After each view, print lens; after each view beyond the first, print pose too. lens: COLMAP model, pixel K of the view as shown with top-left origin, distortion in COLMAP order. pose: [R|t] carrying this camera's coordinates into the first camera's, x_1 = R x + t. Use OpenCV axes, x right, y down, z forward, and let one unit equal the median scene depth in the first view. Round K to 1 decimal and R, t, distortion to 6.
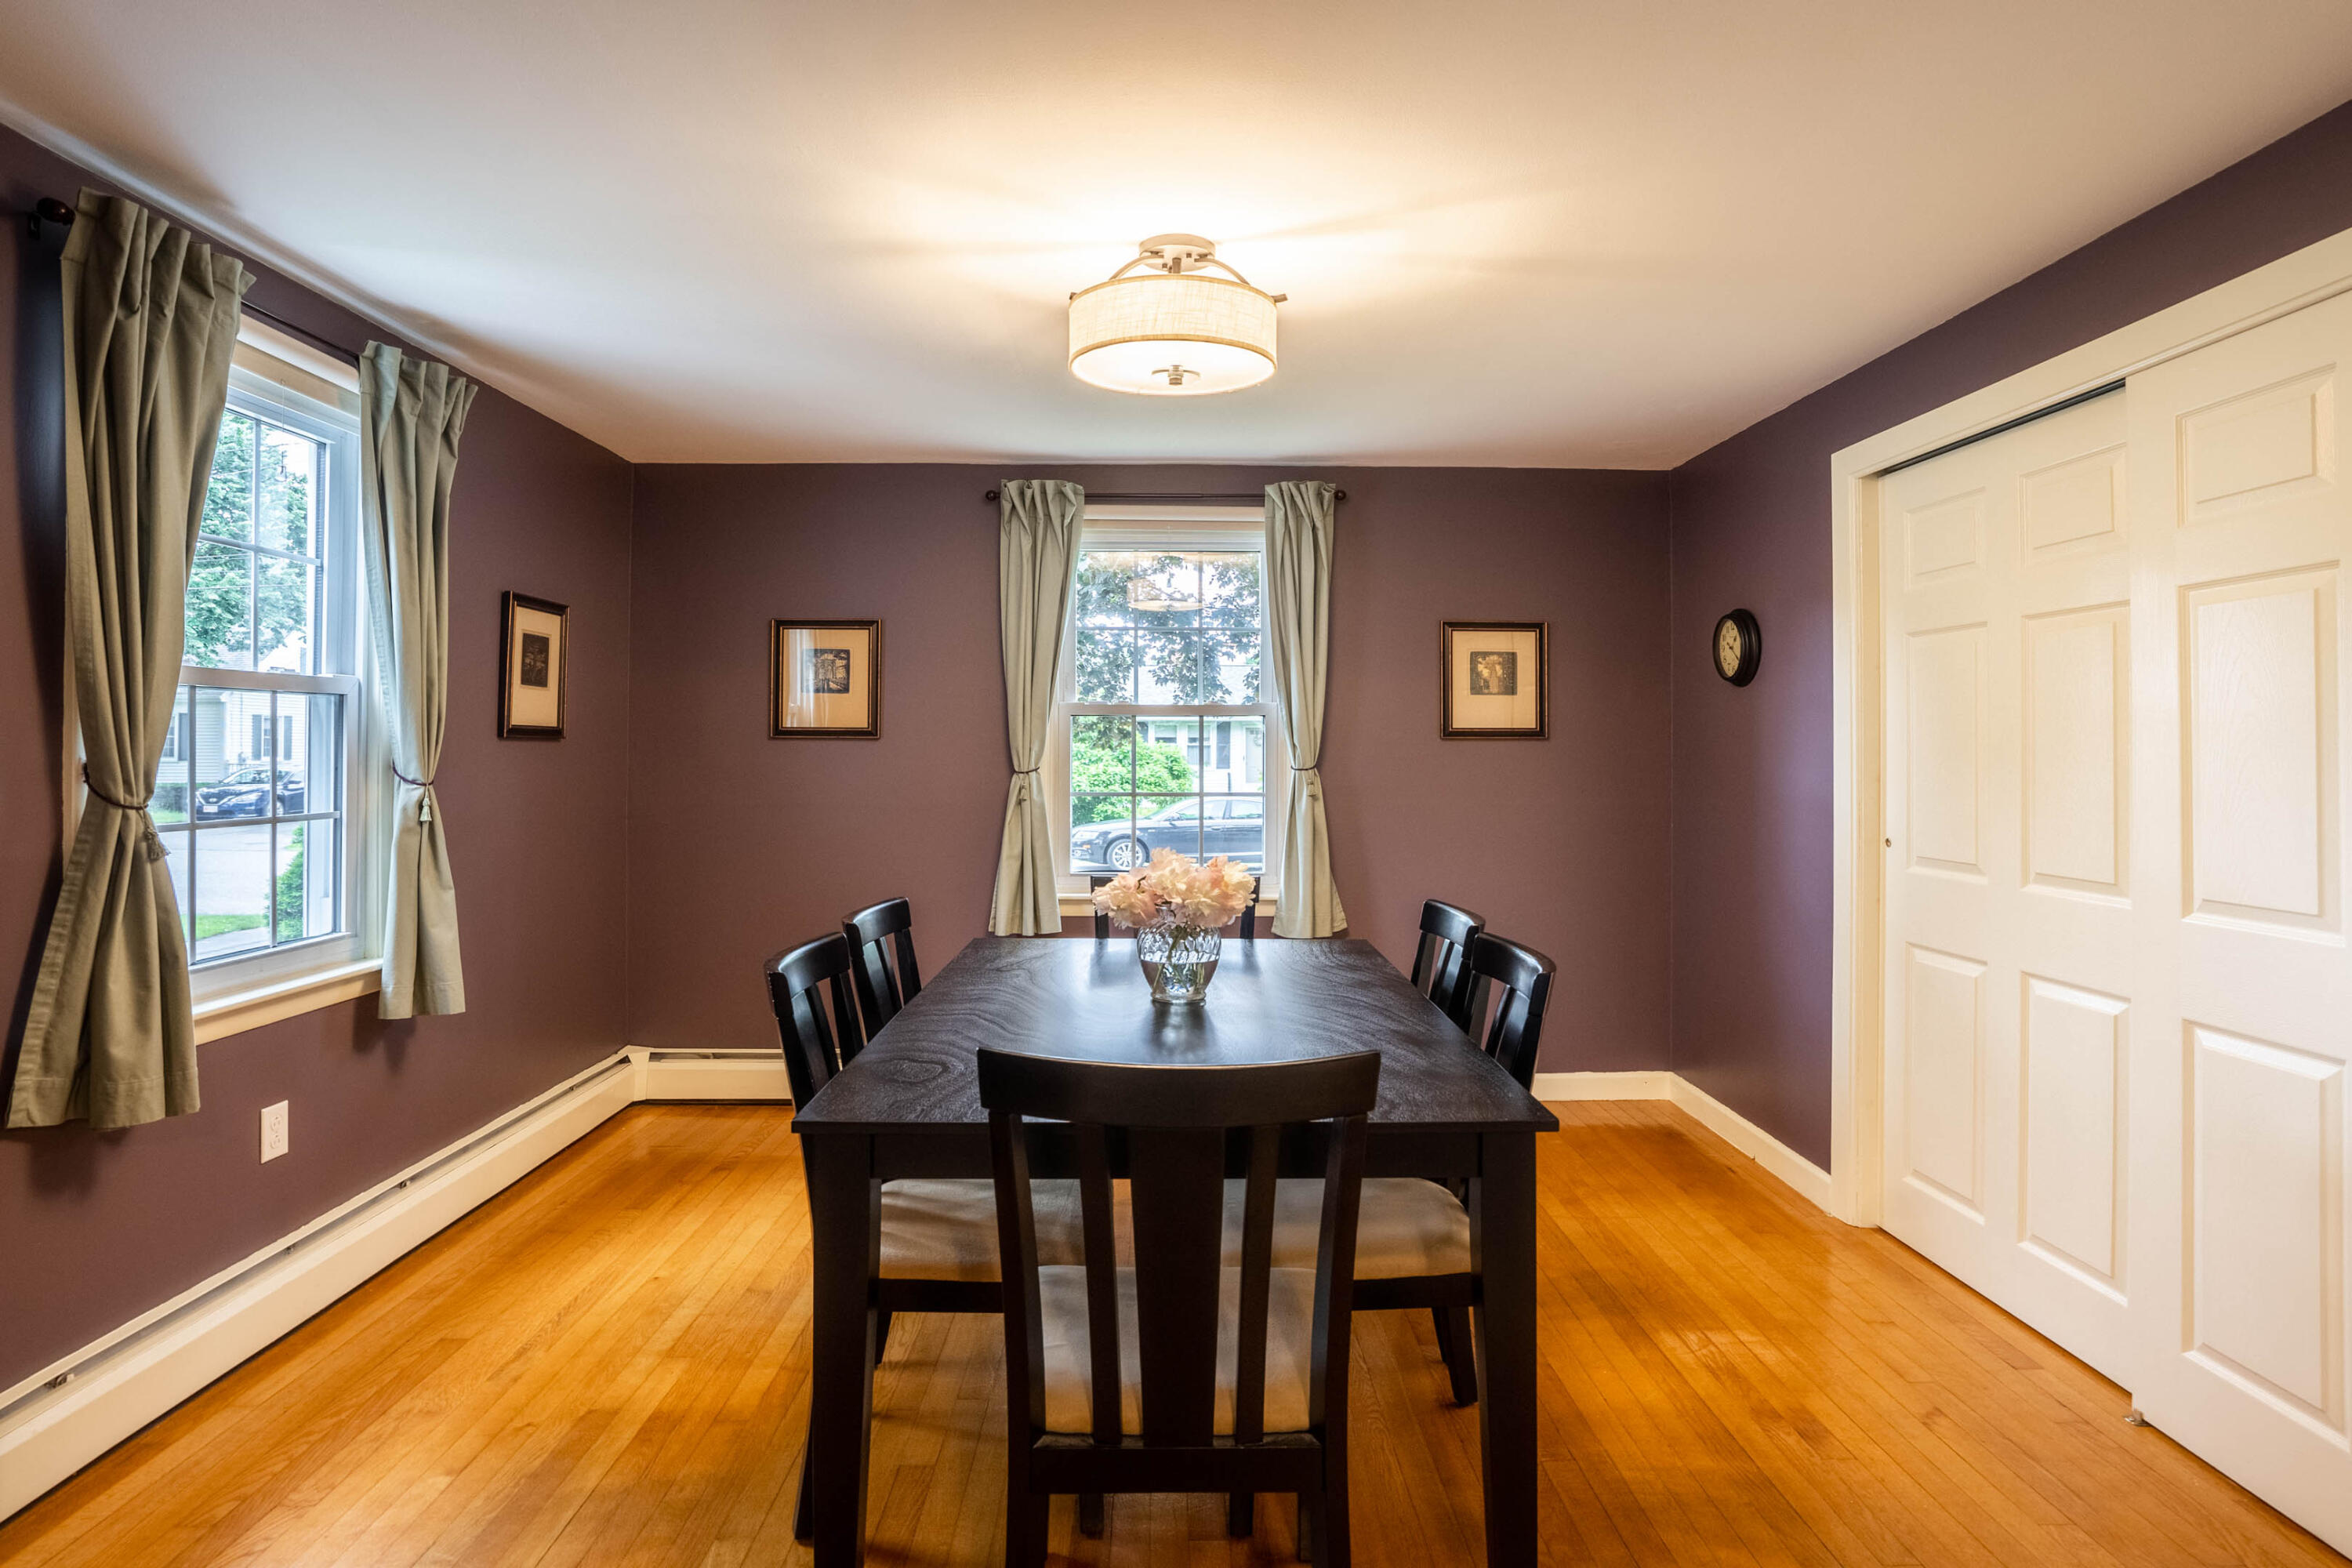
lens RADIAL K [[1215.1, 0, 1176.0], [0, 1215.1, 784.0], [0, 0, 1]] dist [0.000269, 0.001990]
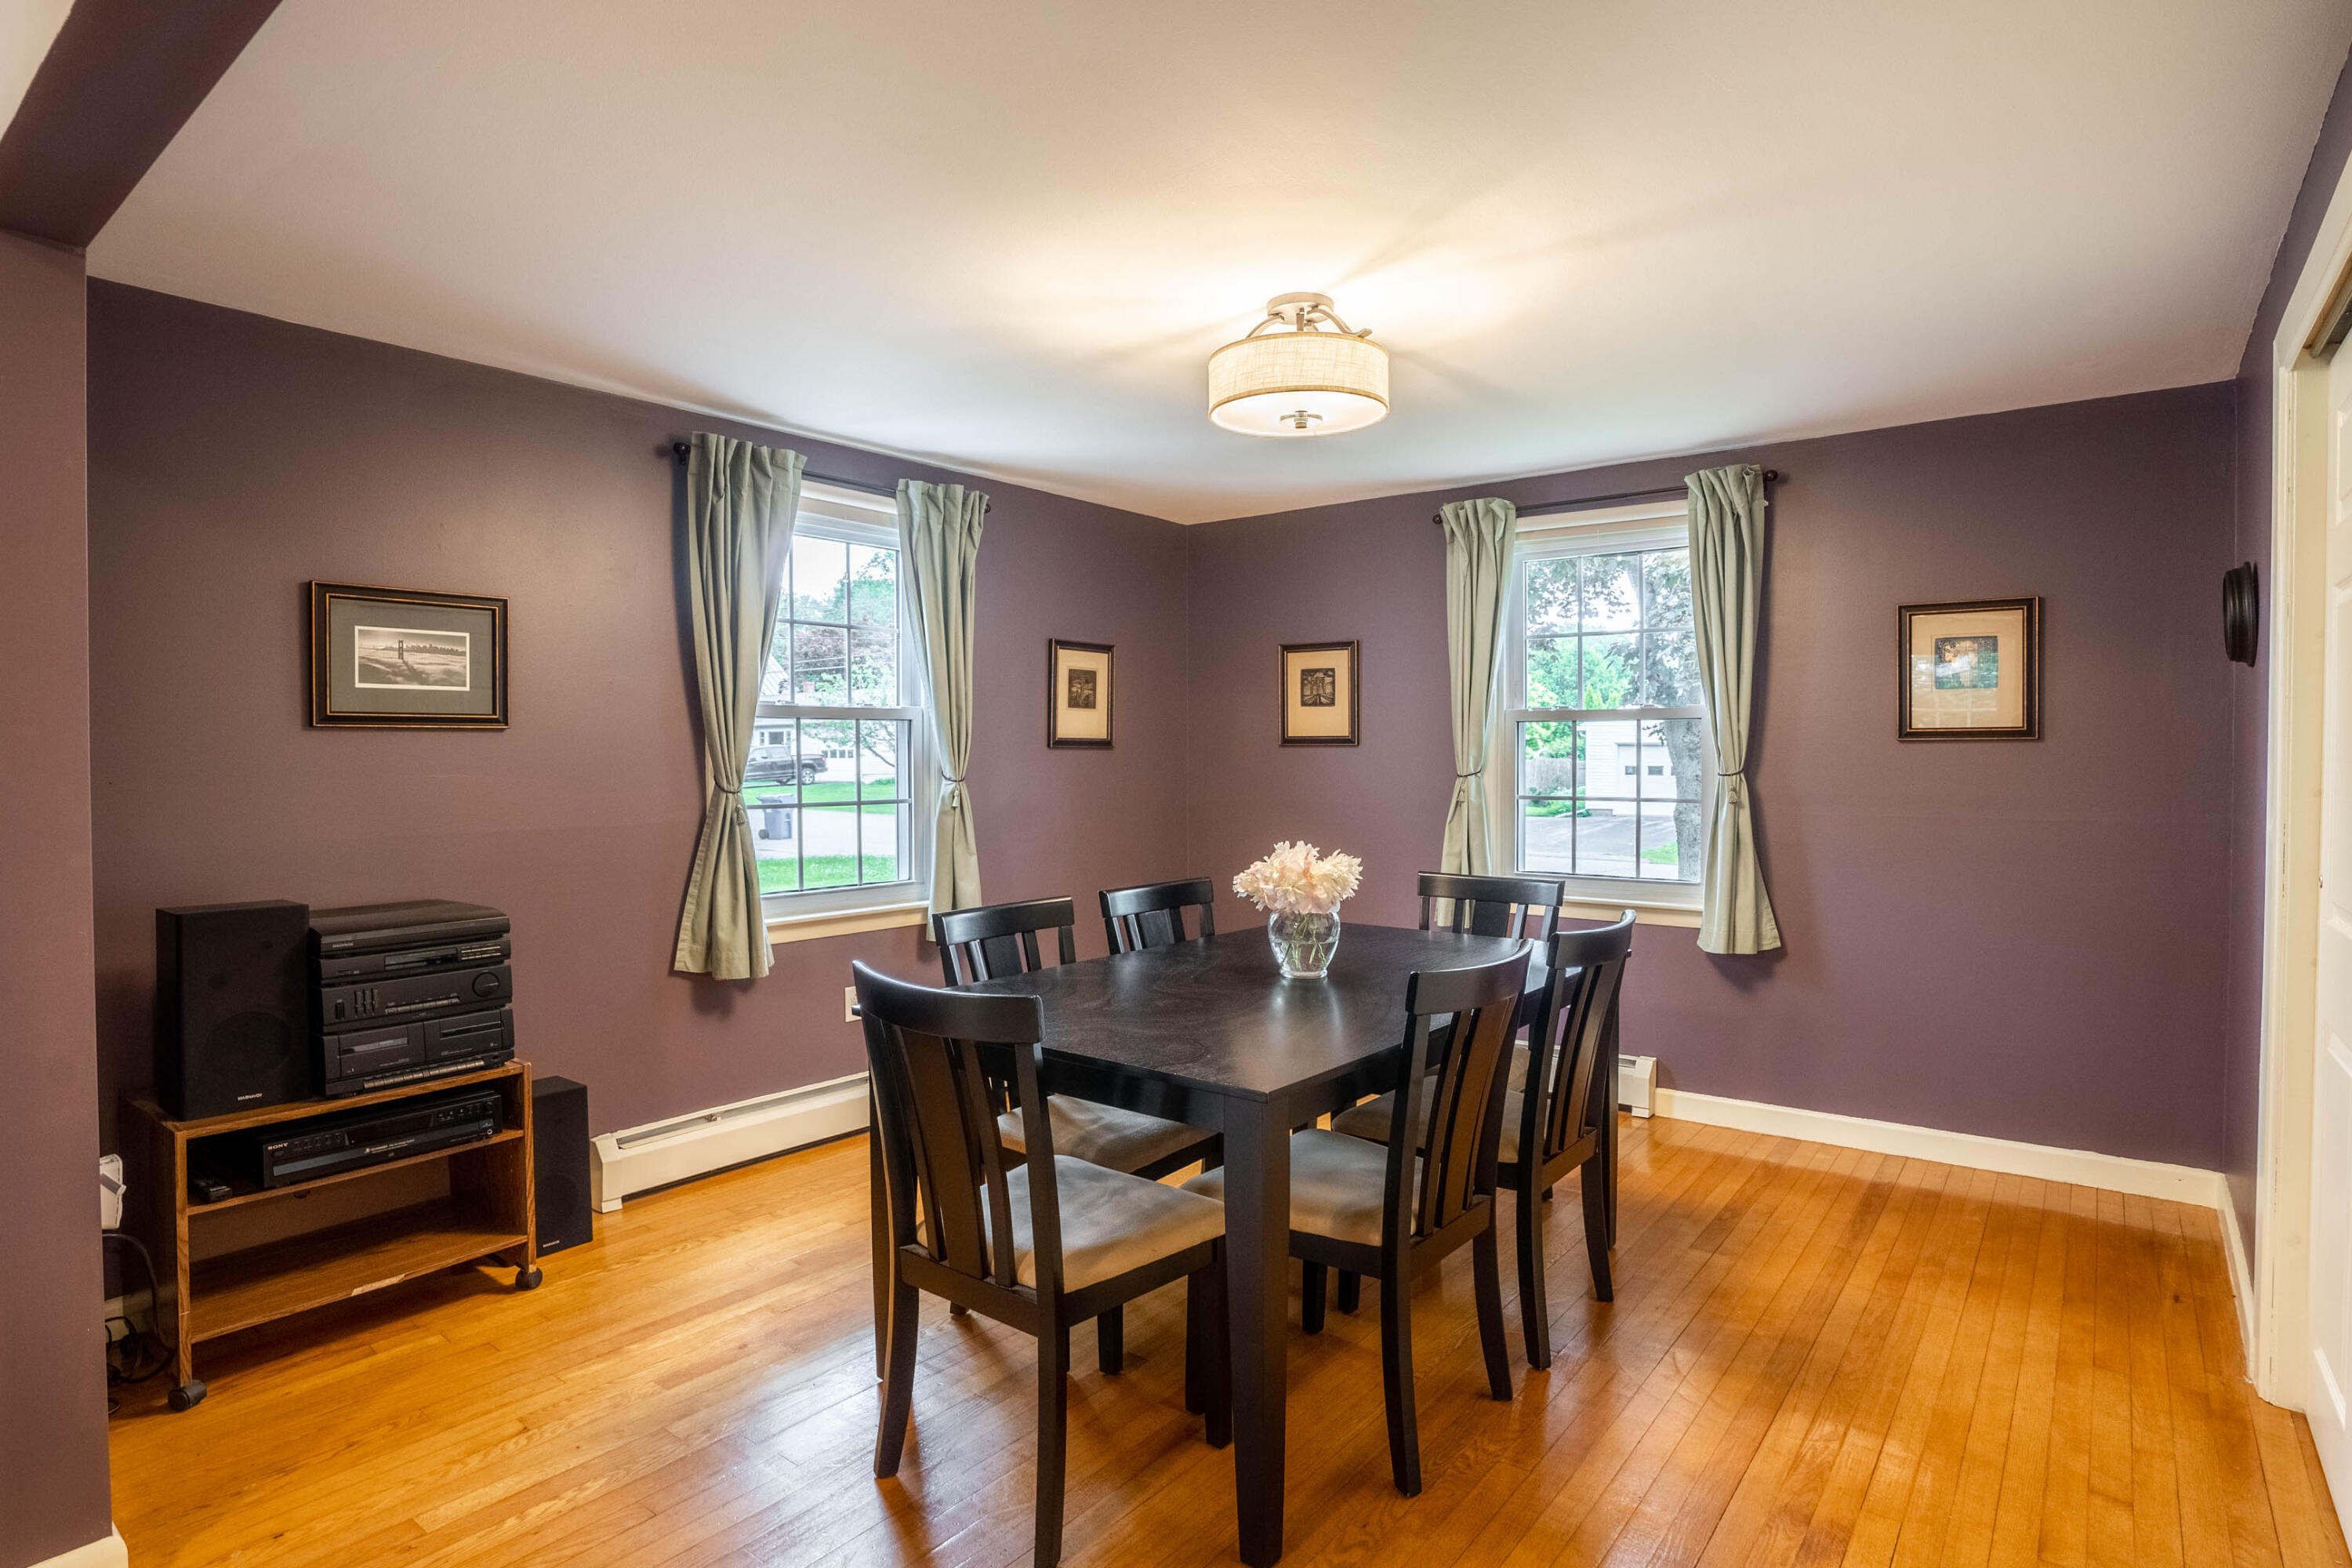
lens RADIAL K [[1189.0, 0, 1297.9], [0, 1189.0, 844.4], [0, 0, 1]] dist [-0.003974, 0.000190]
pose [[0.820304, 0.040017, -0.570526, 0.406073], [-0.012622, 0.998573, 0.051894, -0.001833], [0.571788, -0.035368, 0.819639, 0.055883]]
